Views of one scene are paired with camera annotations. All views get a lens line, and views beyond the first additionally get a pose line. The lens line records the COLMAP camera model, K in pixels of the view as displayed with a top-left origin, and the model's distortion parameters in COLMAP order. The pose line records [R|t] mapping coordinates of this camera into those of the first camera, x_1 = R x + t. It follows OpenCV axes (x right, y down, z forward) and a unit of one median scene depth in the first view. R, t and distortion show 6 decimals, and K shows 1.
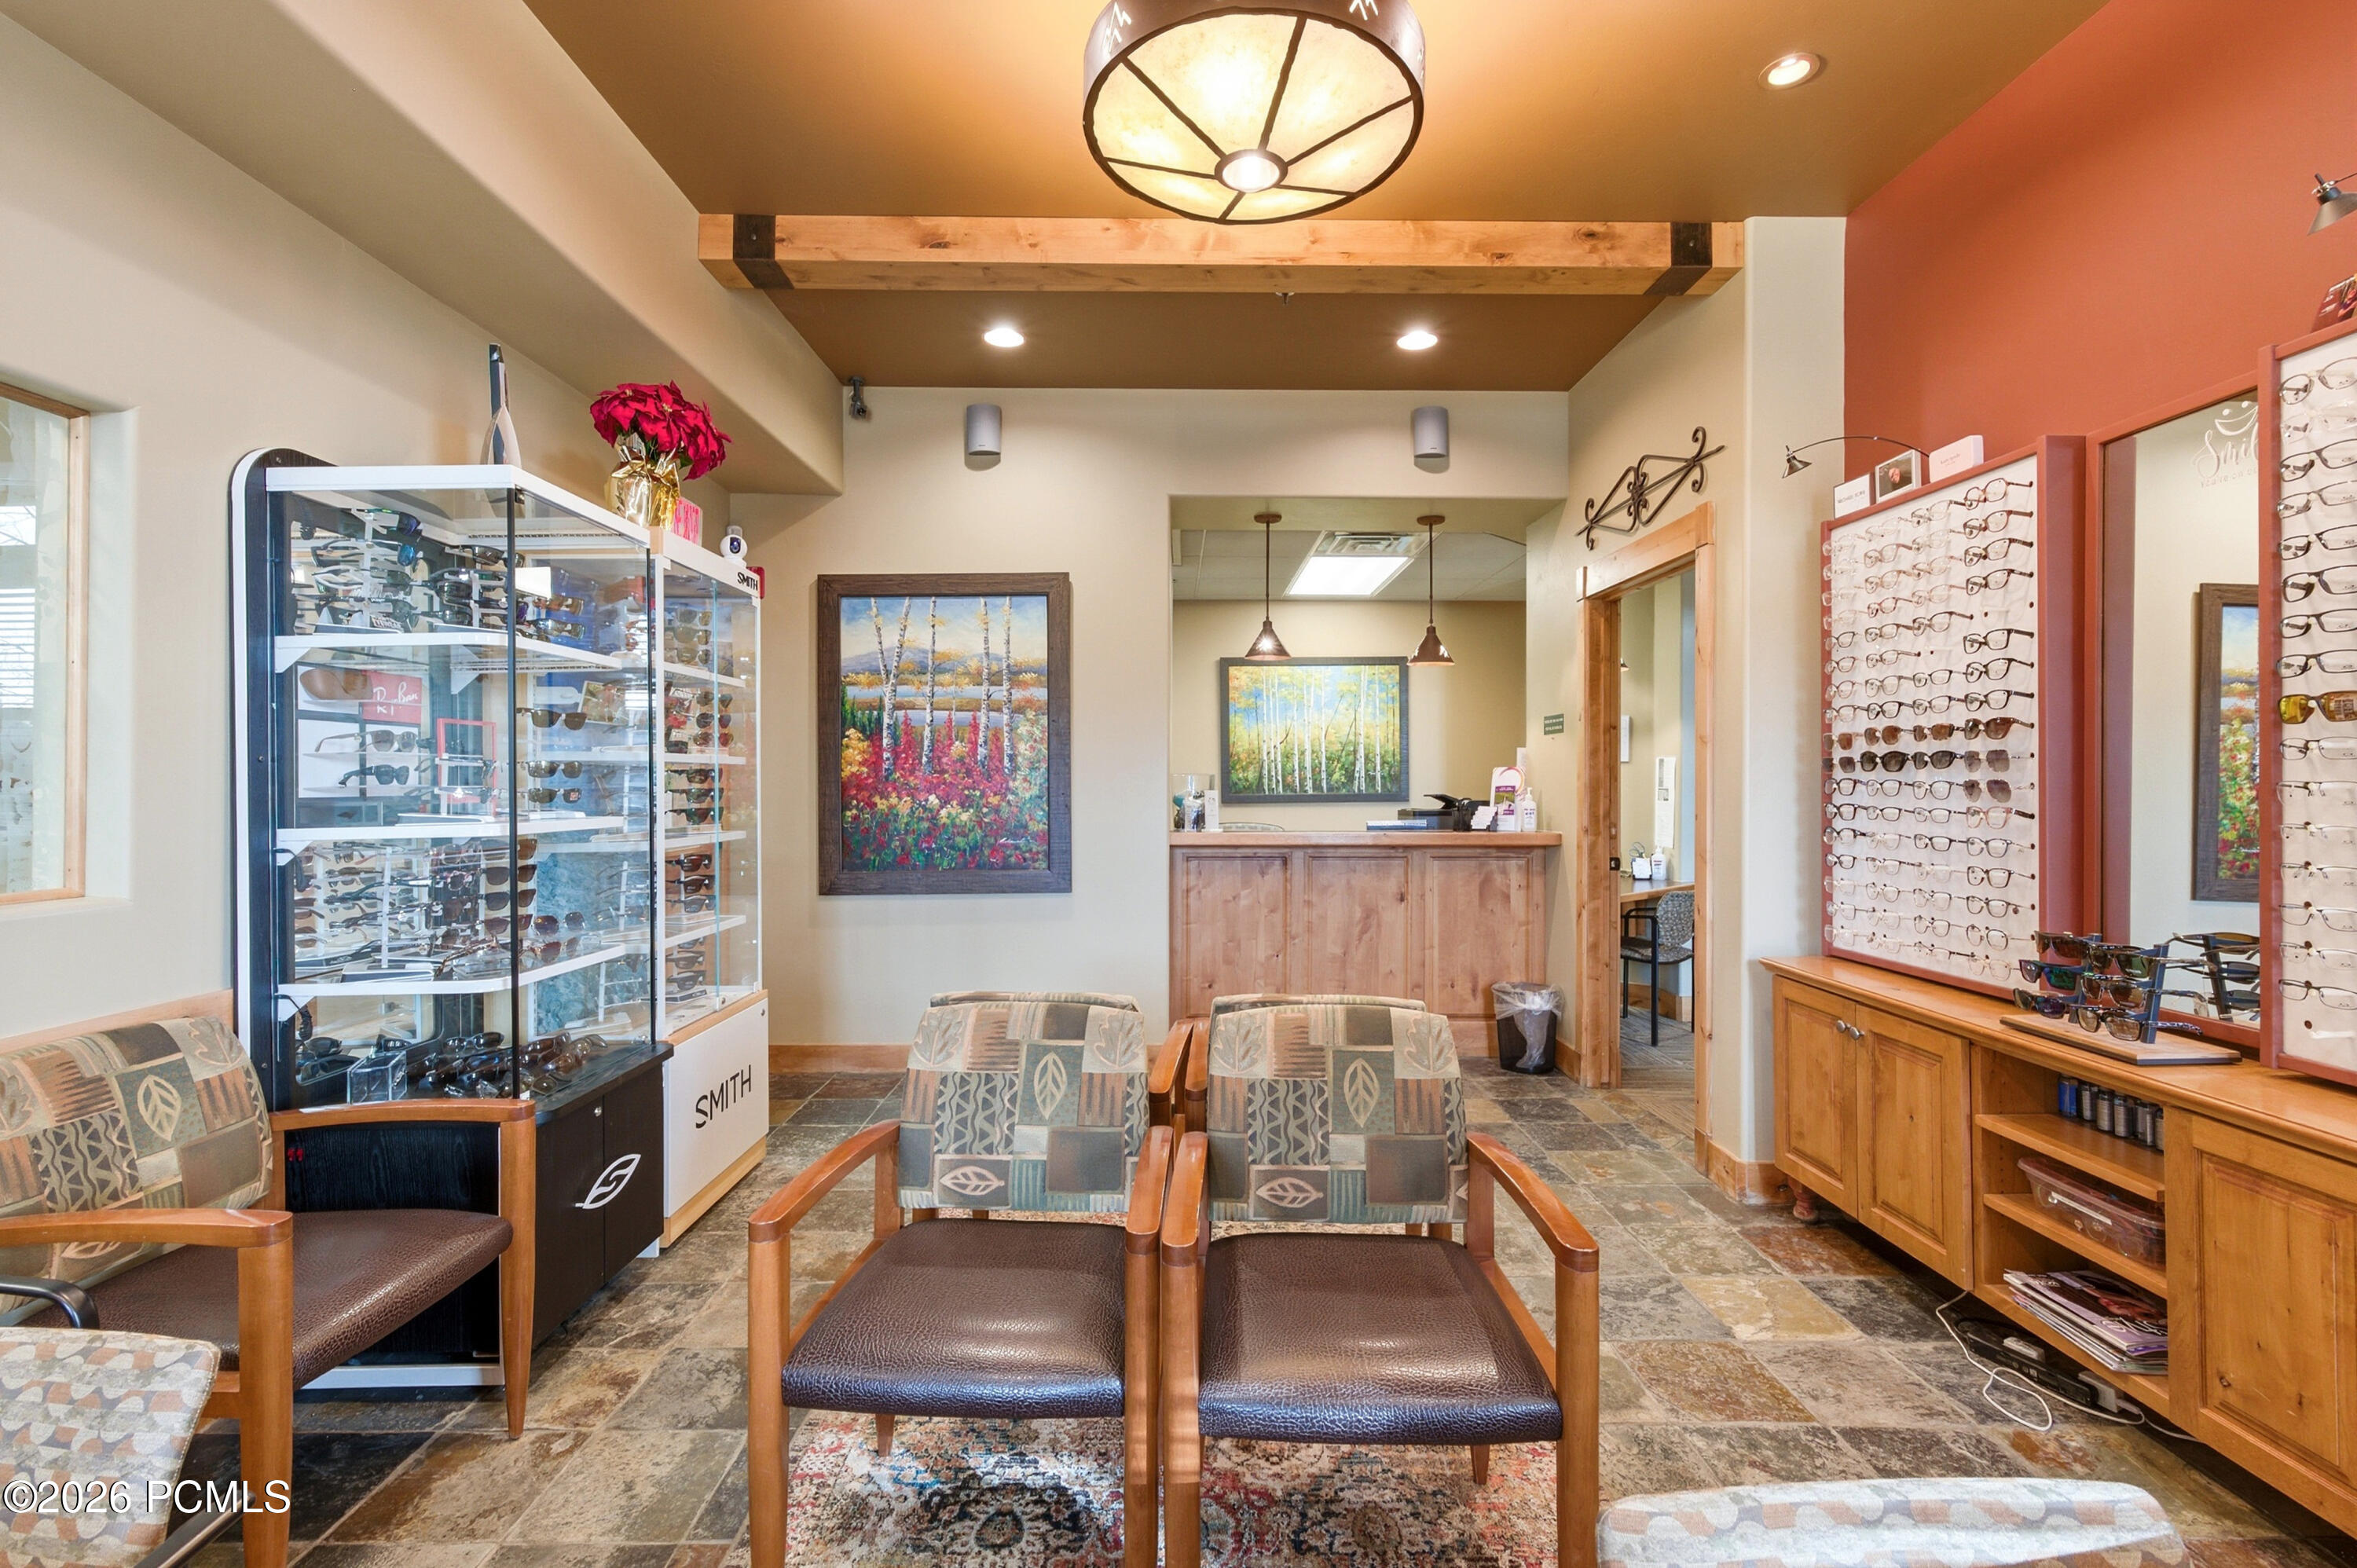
lens RADIAL K [[1069.0, 0, 1178.5], [0, 1069.0, 784.0], [0, 0, 1]] dist [-0.002269, -0.000100]
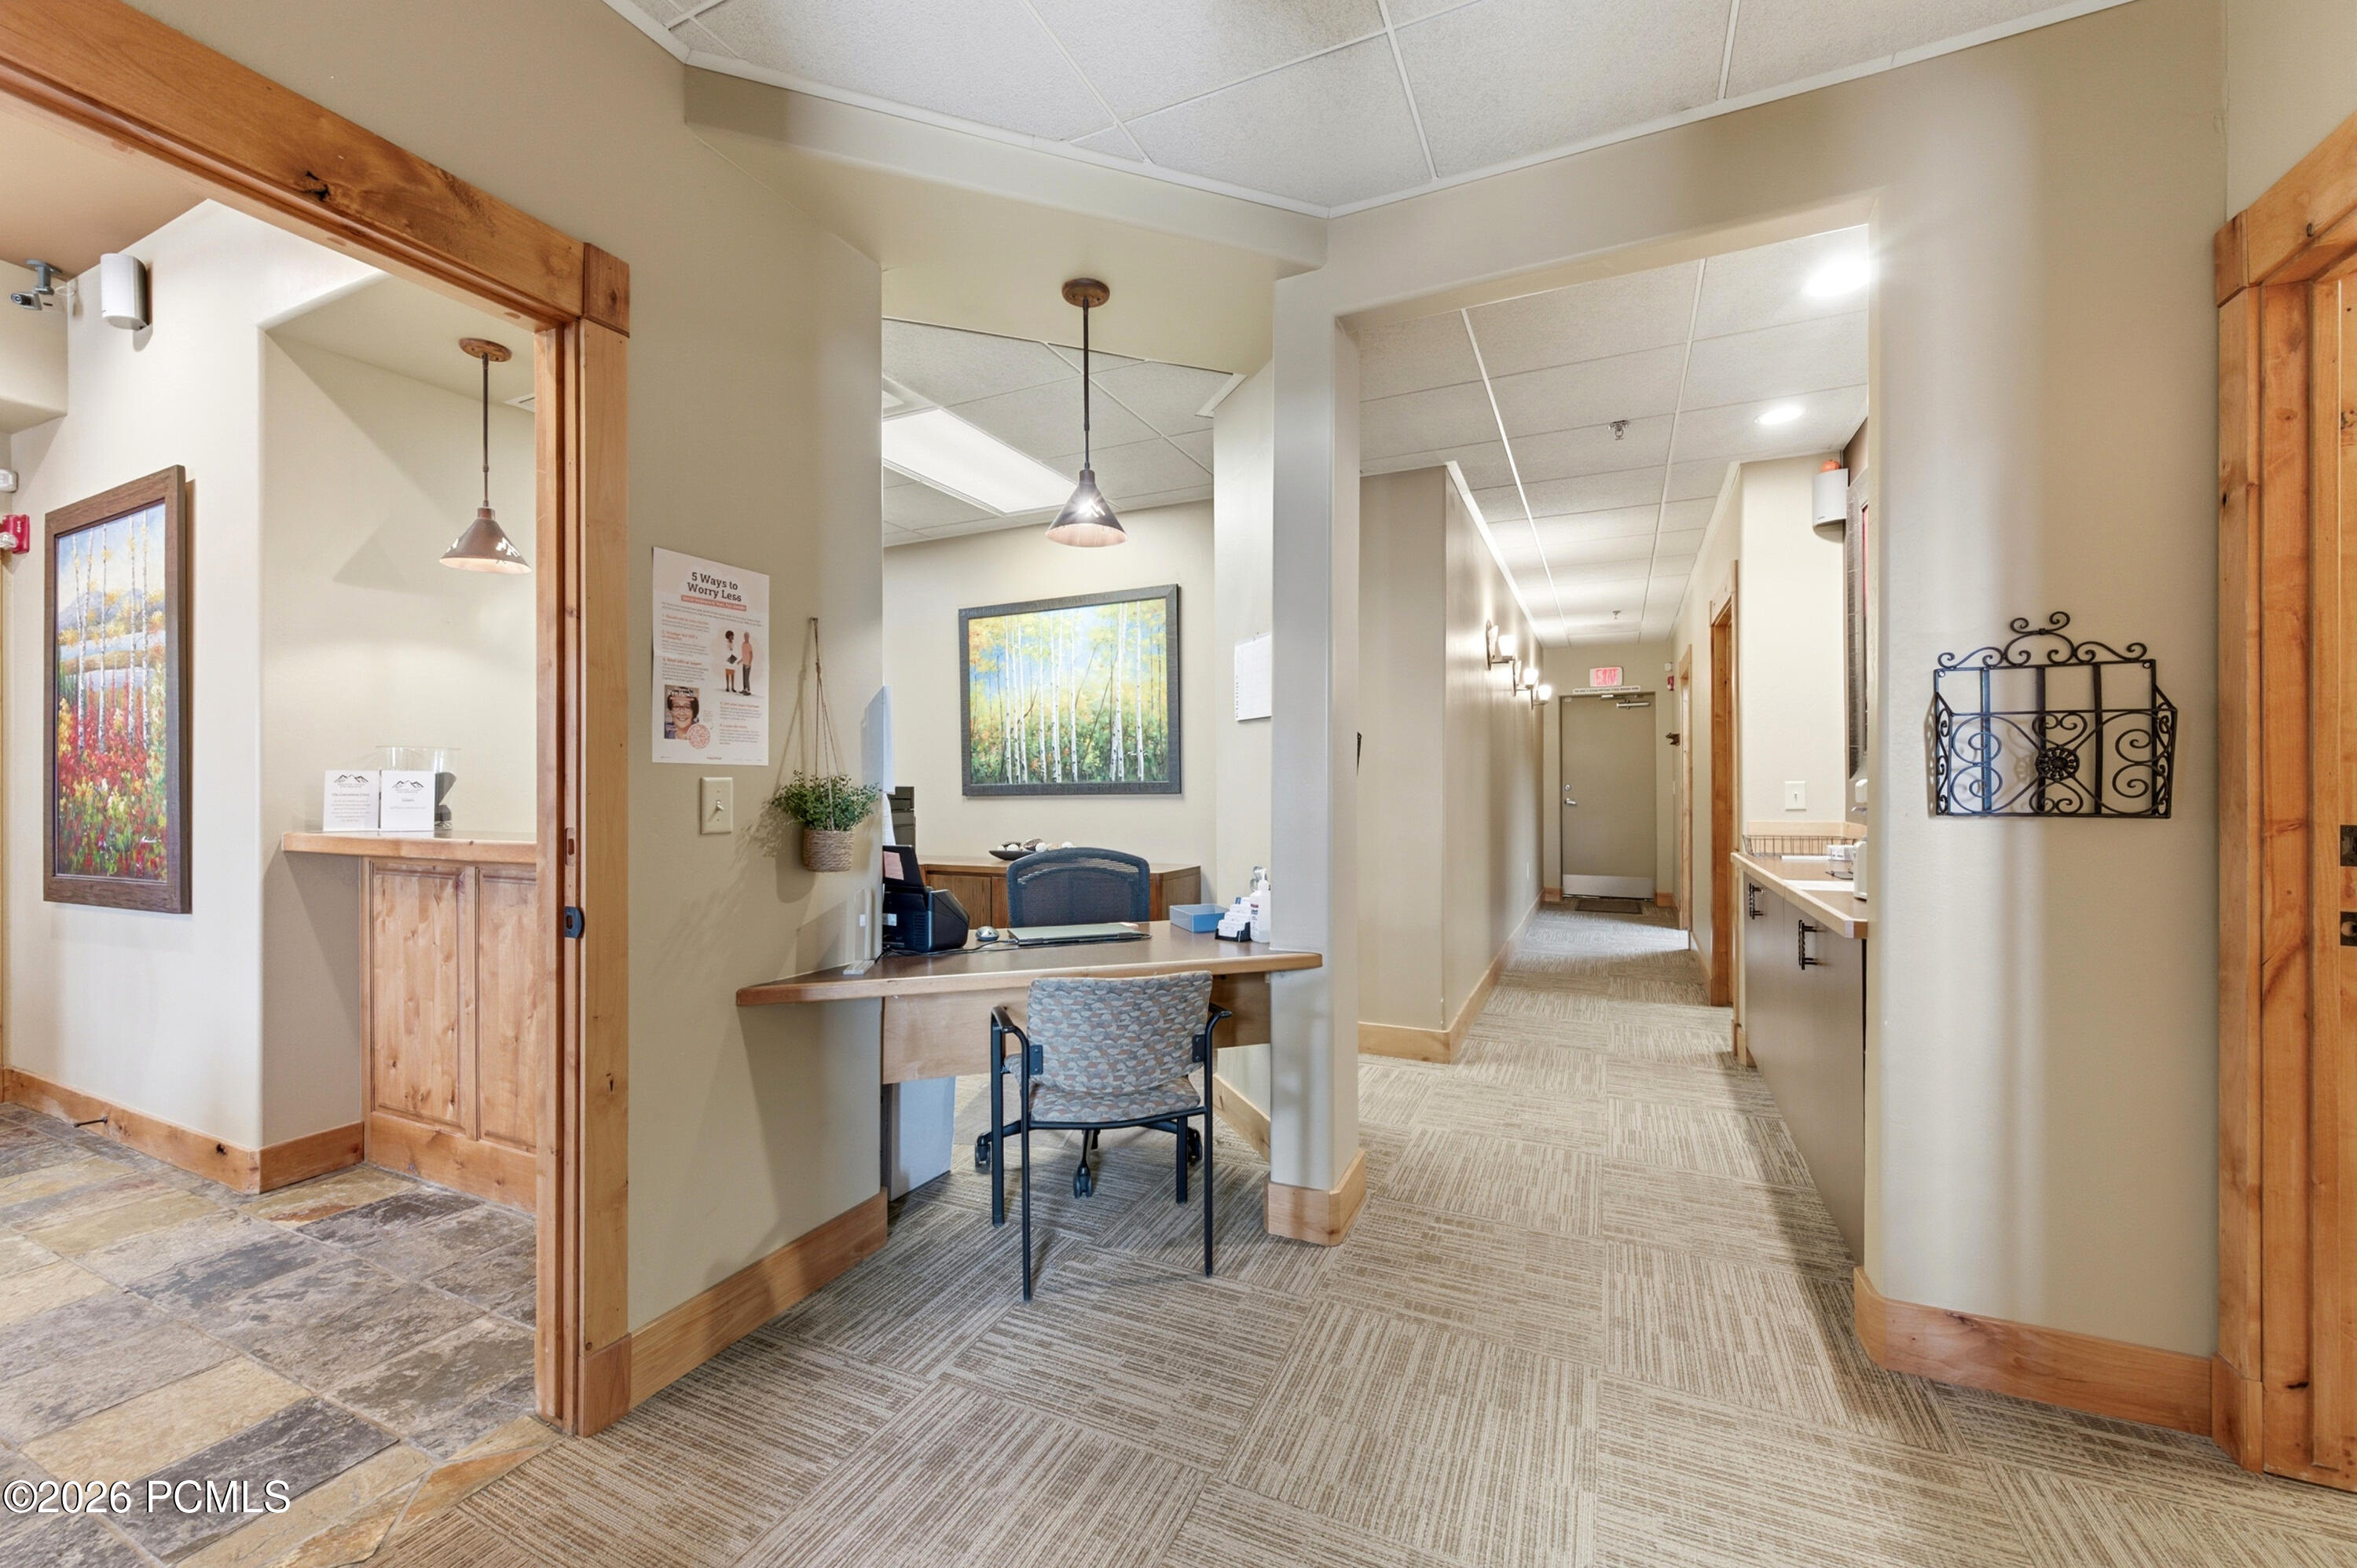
lens RADIAL K [[920.8, 0, 1178.5], [0, 920.8, 784.0], [0, 0, 1]] dist [0.000652, -0.000015]
pose [[0.895383, -0.004723, -0.445272, 0.480841], [0.003811, 0.999988, -0.002943, 0.011977], [0.445281, 0.000938, 0.895390, 0.467476]]
